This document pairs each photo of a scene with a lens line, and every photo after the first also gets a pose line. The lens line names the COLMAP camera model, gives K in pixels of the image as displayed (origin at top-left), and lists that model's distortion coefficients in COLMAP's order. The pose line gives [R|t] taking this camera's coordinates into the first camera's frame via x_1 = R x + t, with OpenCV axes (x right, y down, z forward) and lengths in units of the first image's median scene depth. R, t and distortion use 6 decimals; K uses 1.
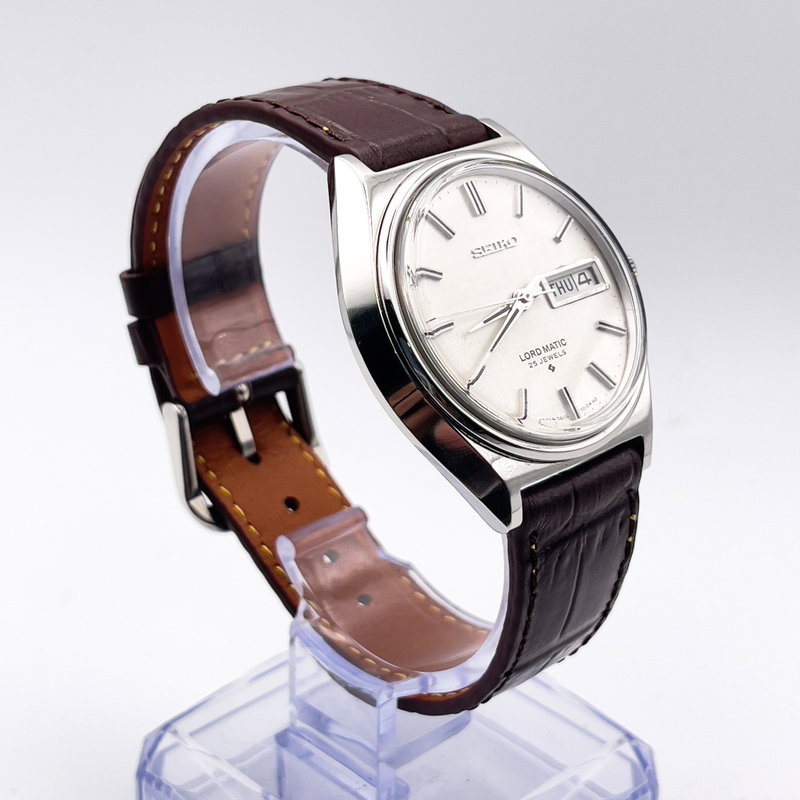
lens RADIAL K [[2017.2, 0, 404.5], [0, 2017.2, 400.8], [0, 0, 1]] dist [0.515998, 0.000000]
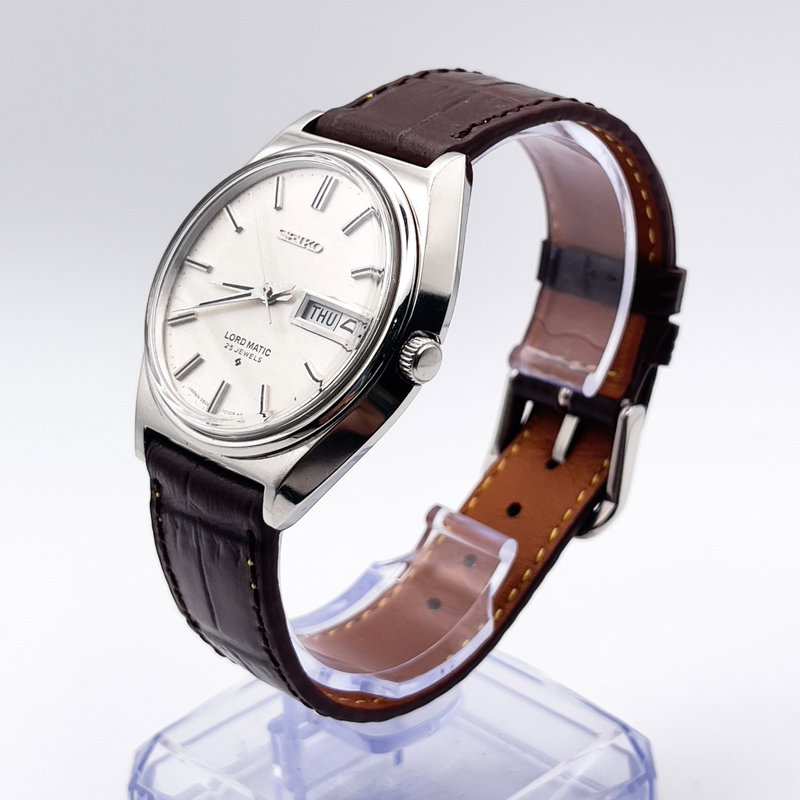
lens RADIAL K [[2017.2, 0, 399.2], [0, 2017.2, 403.5], [0, 0, 1]] dist [0.515998, 0.000000]
pose [[-0.023059, 0.384054, -0.923023, 0.964713], [-0.403322, 0.841227, 0.360096, -0.376418], [0.914767, 0.380579, 0.135499, 0.921579]]
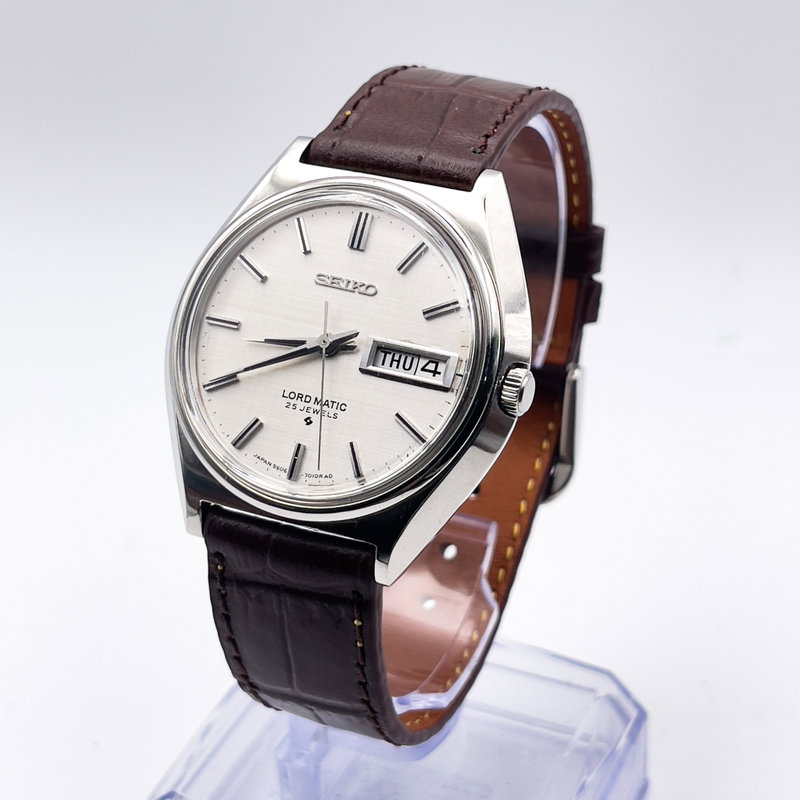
lens RADIAL K [[2017.2, 0, 388.4], [0, 2017.2, 413.3], [0, 0, 1]] dist [0.515998, 0.000000]
pose [[0.350803, 0.444719, -0.824113, 0.838889], [-0.366751, 0.874987, 0.316056, -0.322450], [0.861644, 0.191370, 0.470050, 0.573470]]
